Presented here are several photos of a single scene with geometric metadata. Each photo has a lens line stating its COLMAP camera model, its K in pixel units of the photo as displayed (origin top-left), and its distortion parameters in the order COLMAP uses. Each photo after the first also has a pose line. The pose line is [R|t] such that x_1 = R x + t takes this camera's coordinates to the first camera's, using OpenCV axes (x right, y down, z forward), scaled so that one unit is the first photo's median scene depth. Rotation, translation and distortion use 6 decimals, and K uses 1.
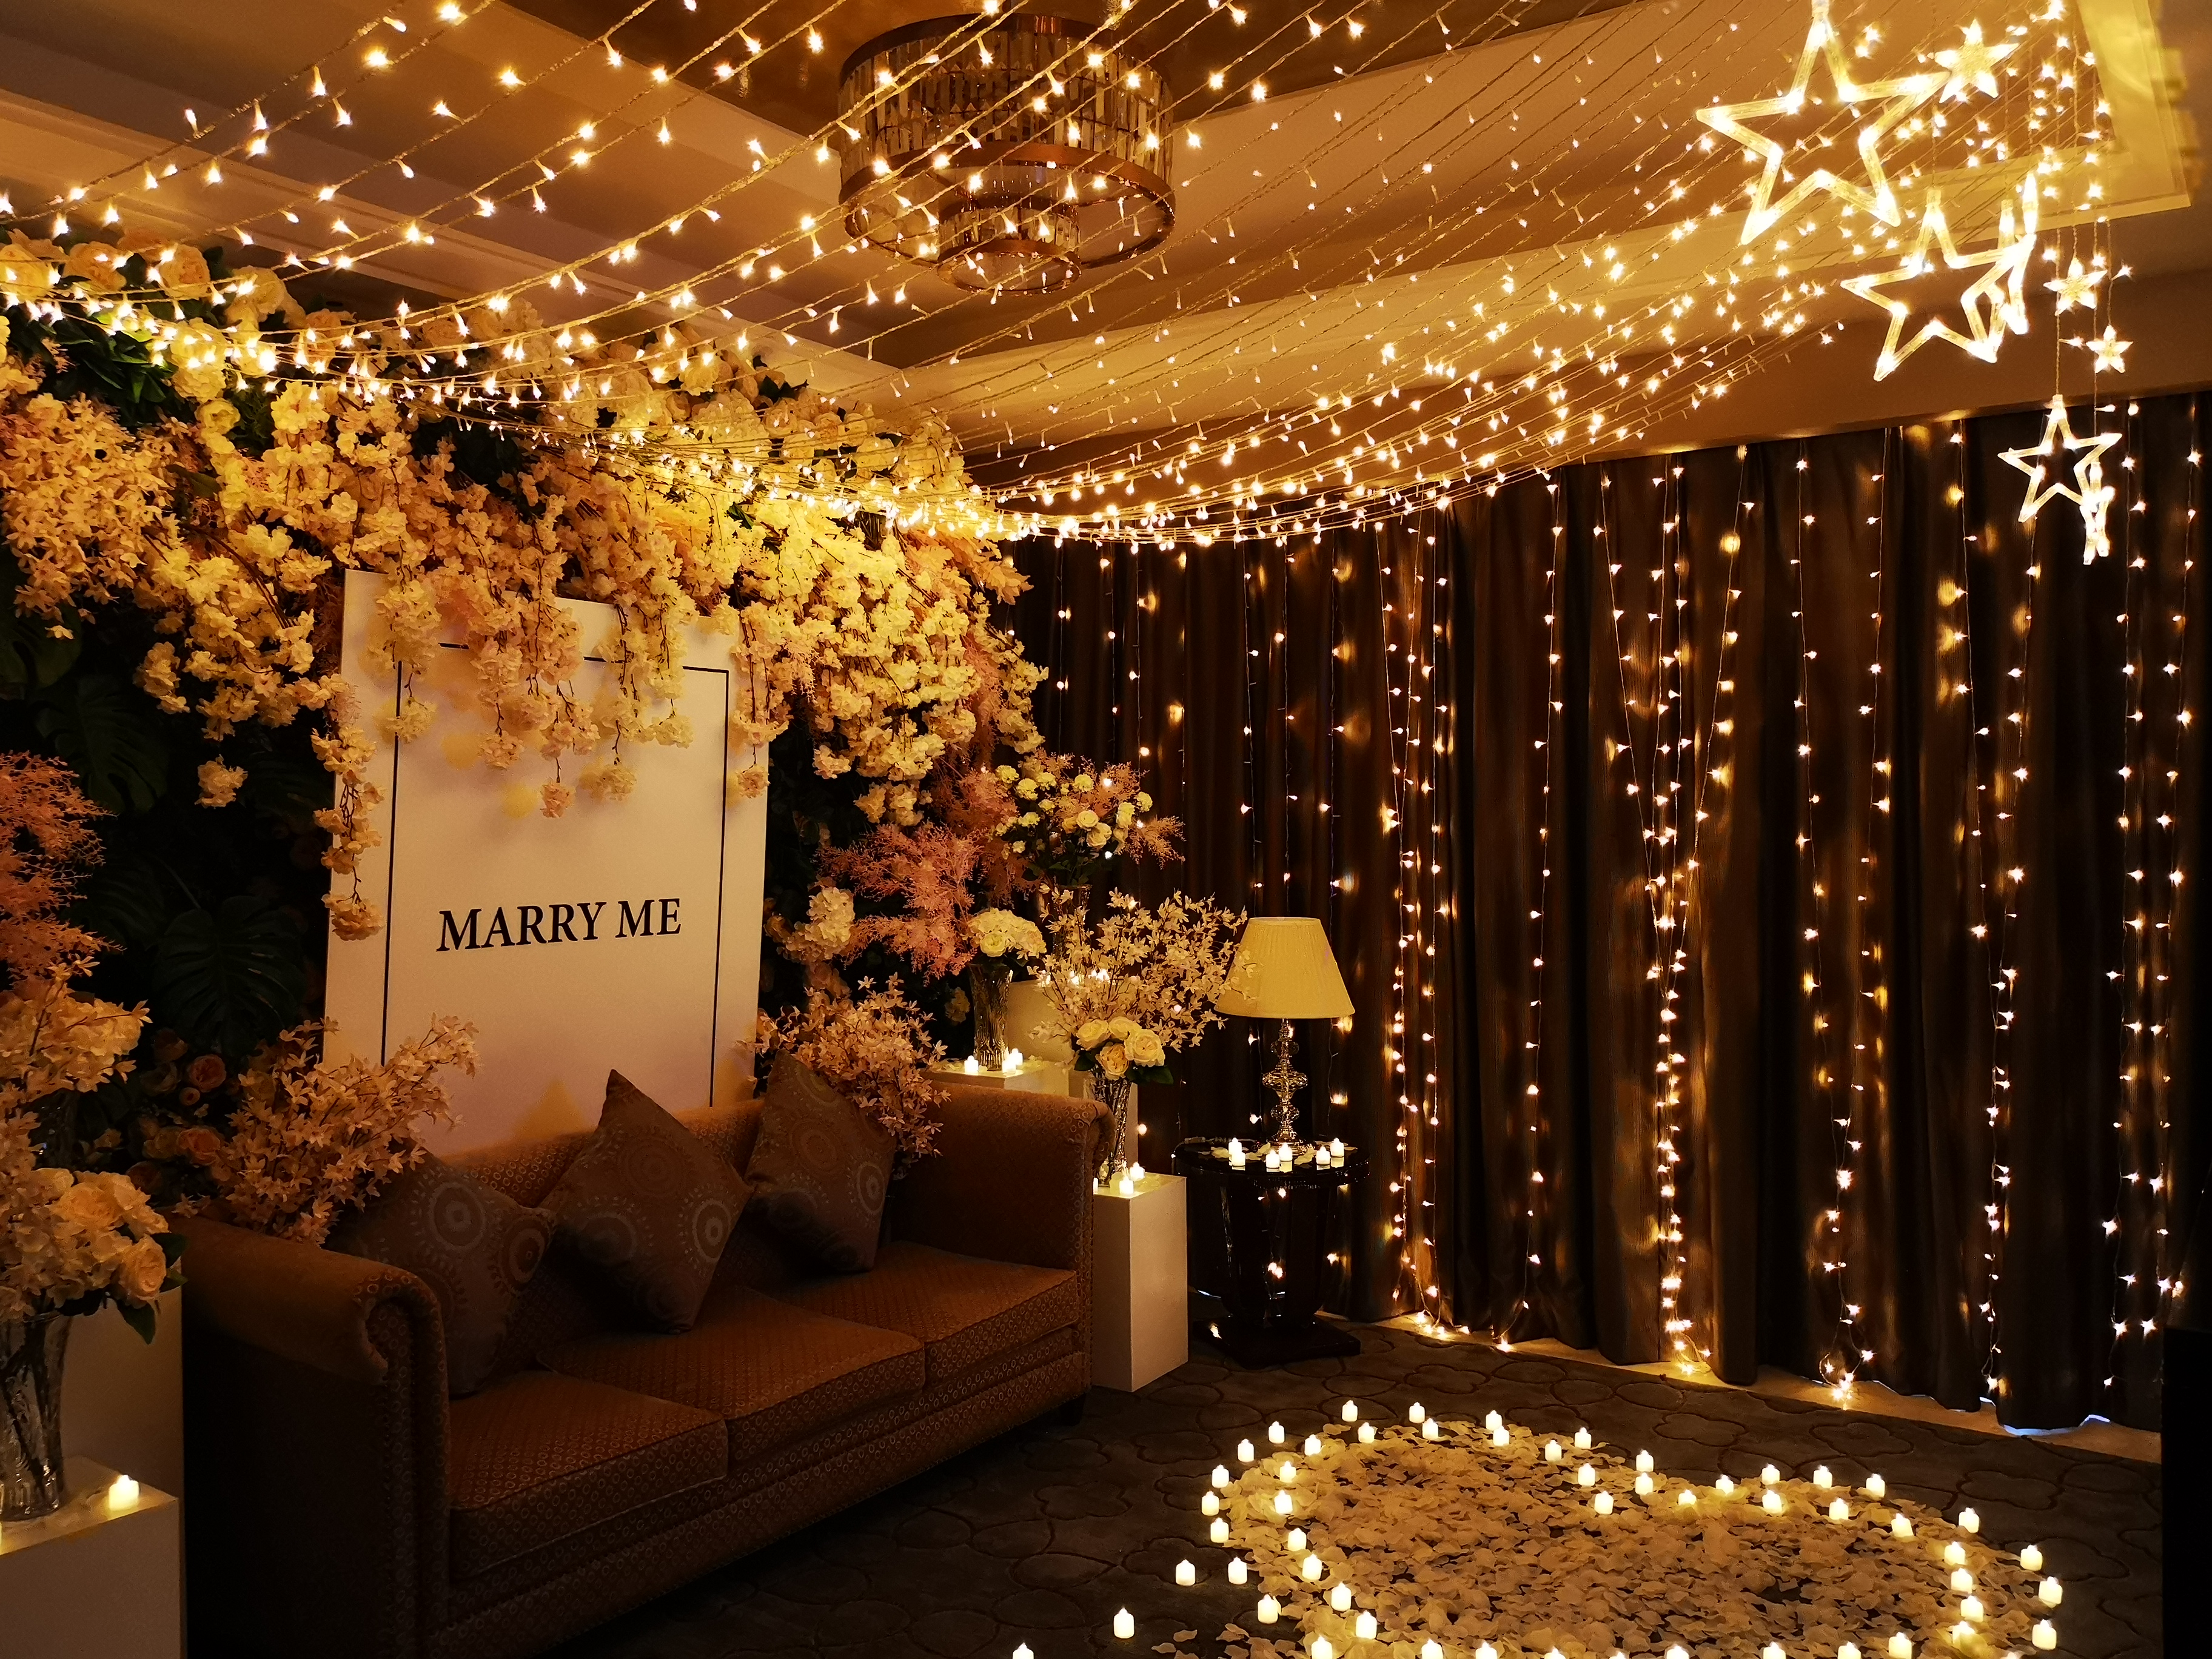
lens RADIAL K [[1743.9, 0, 1103.4], [0, 1743.9, 783.2], [0, 0, 1]] dist [0.069413, -0.115225]
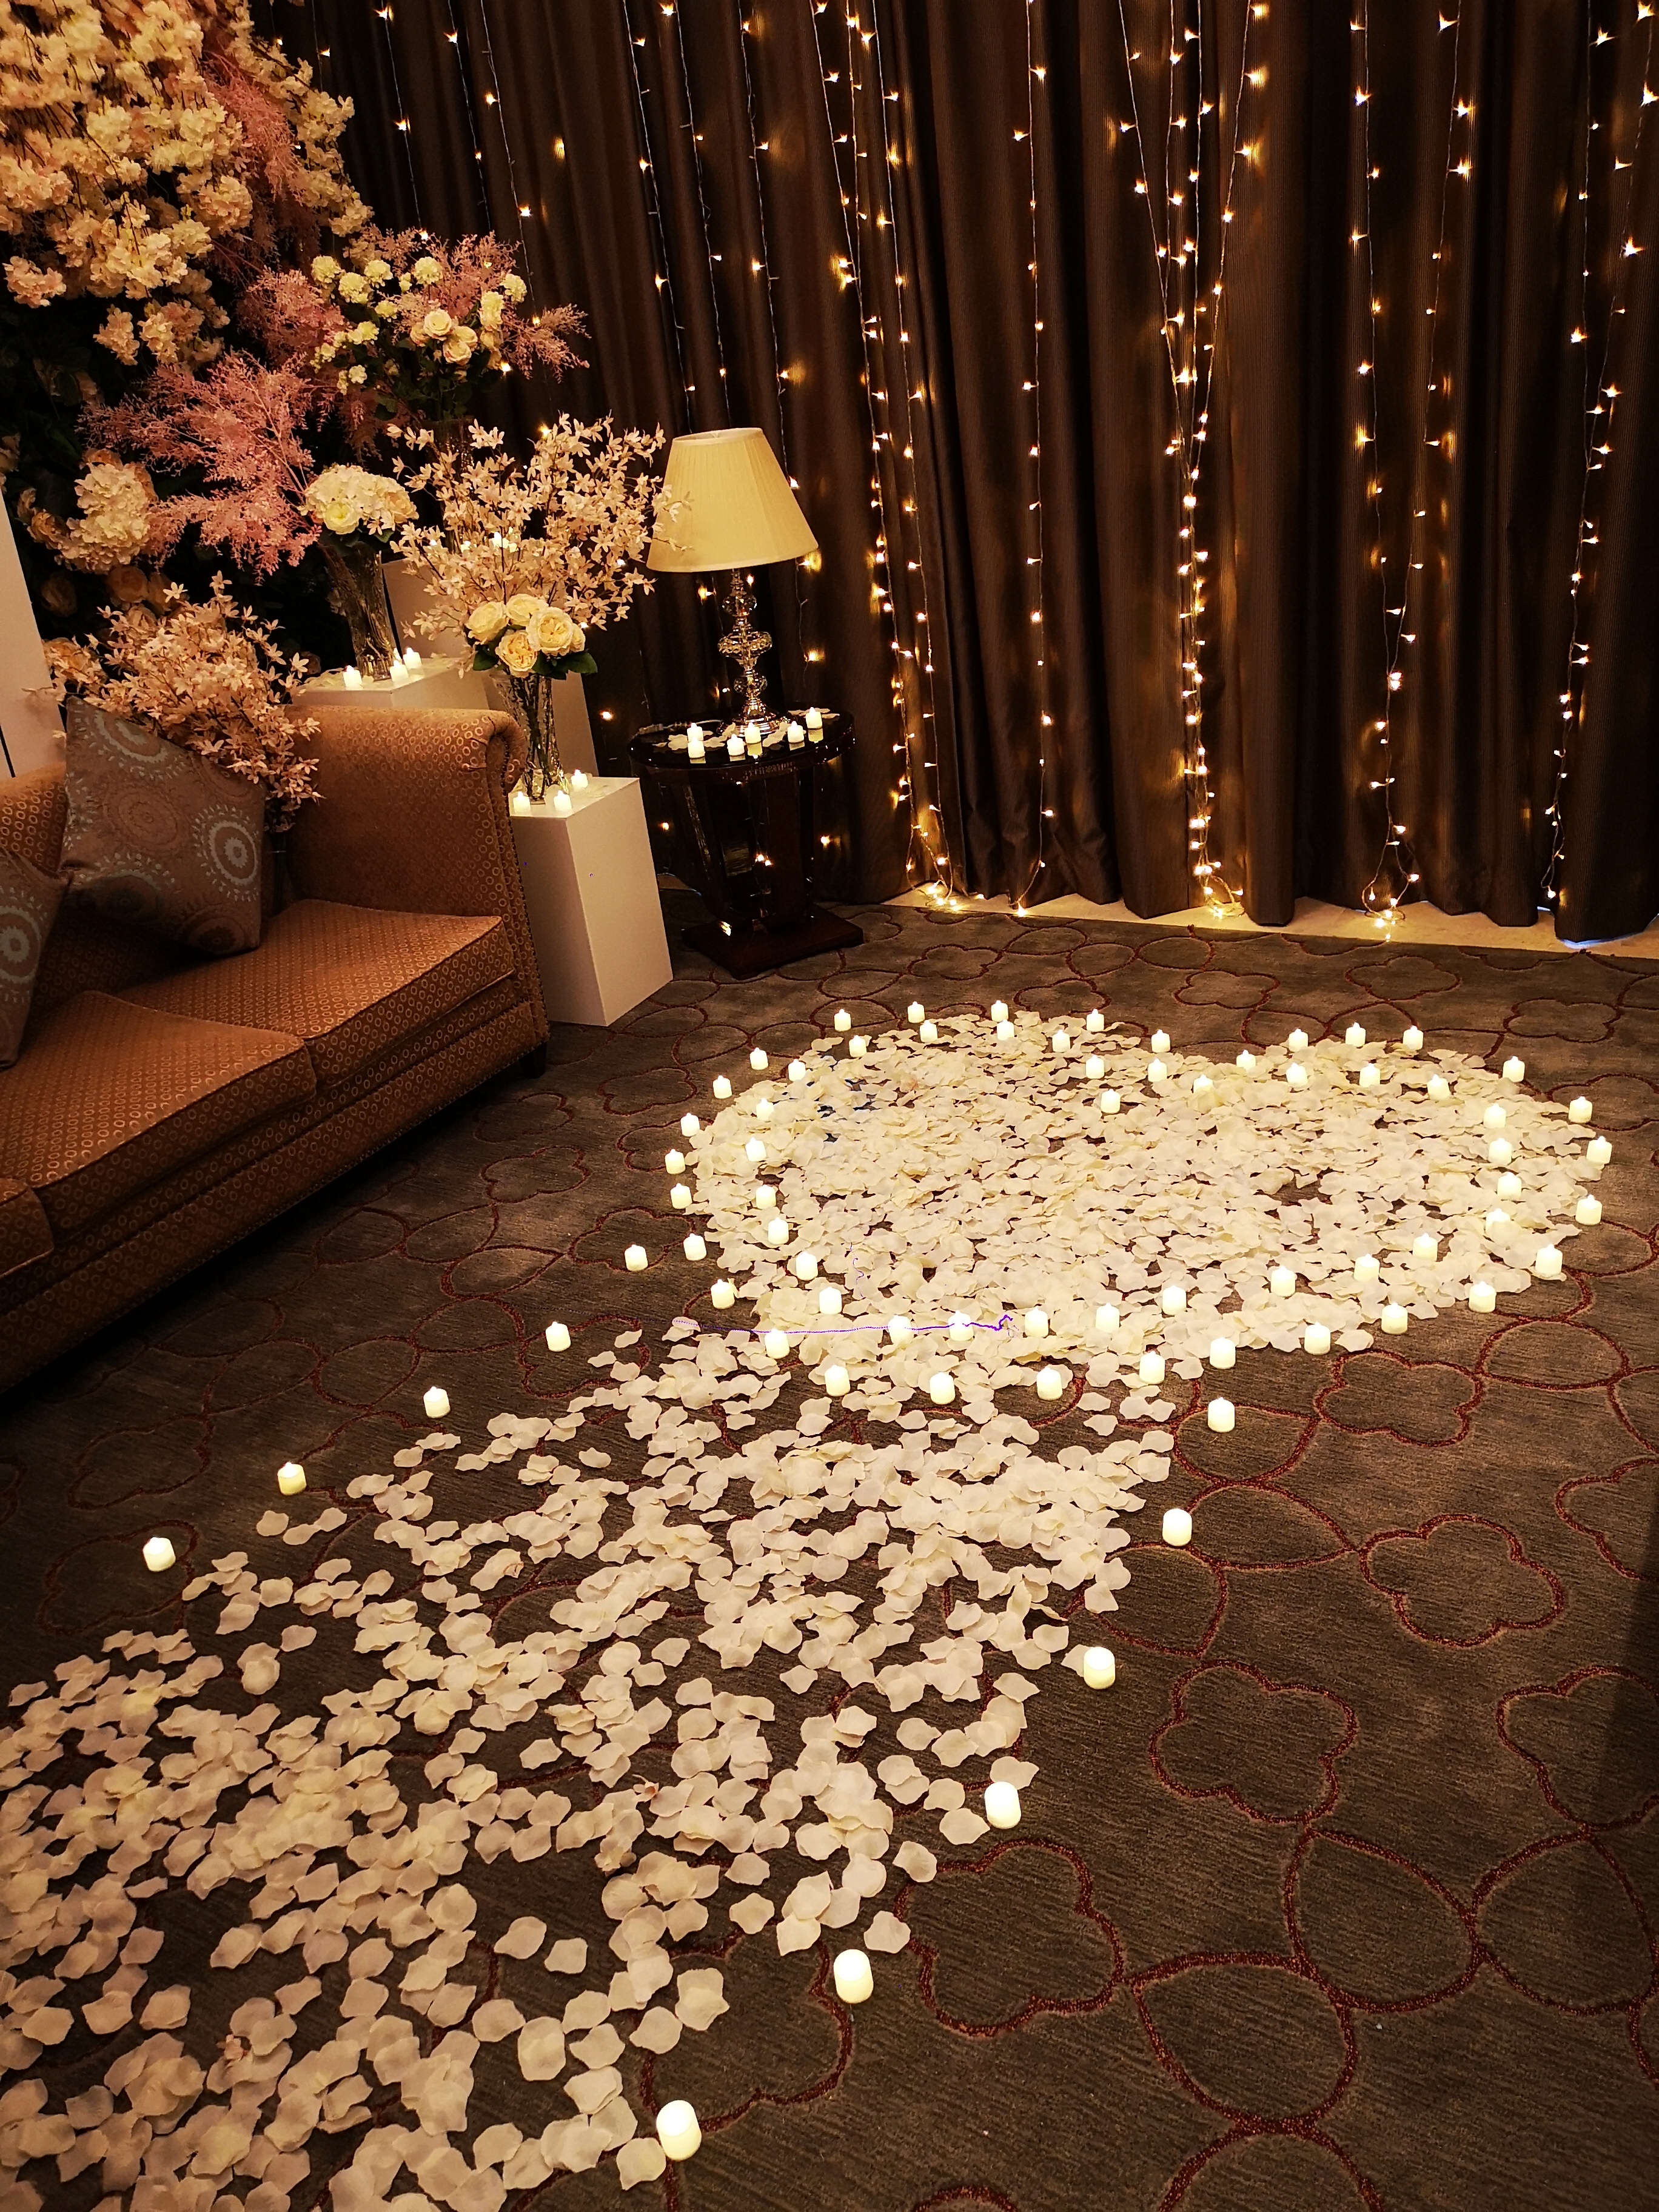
lens RADIAL K [[1756.1, 0, 829.5], [0, 1756.1, 1106.0], [0, 0, 1]] dist [0.069815, -0.080523]
pose [[0.988750, -0.143328, 0.042787, 0.083373], [0.110727, 0.893666, 0.434856, 0.008464], [-0.100564, -0.425226, 0.899483, 0.170574]]
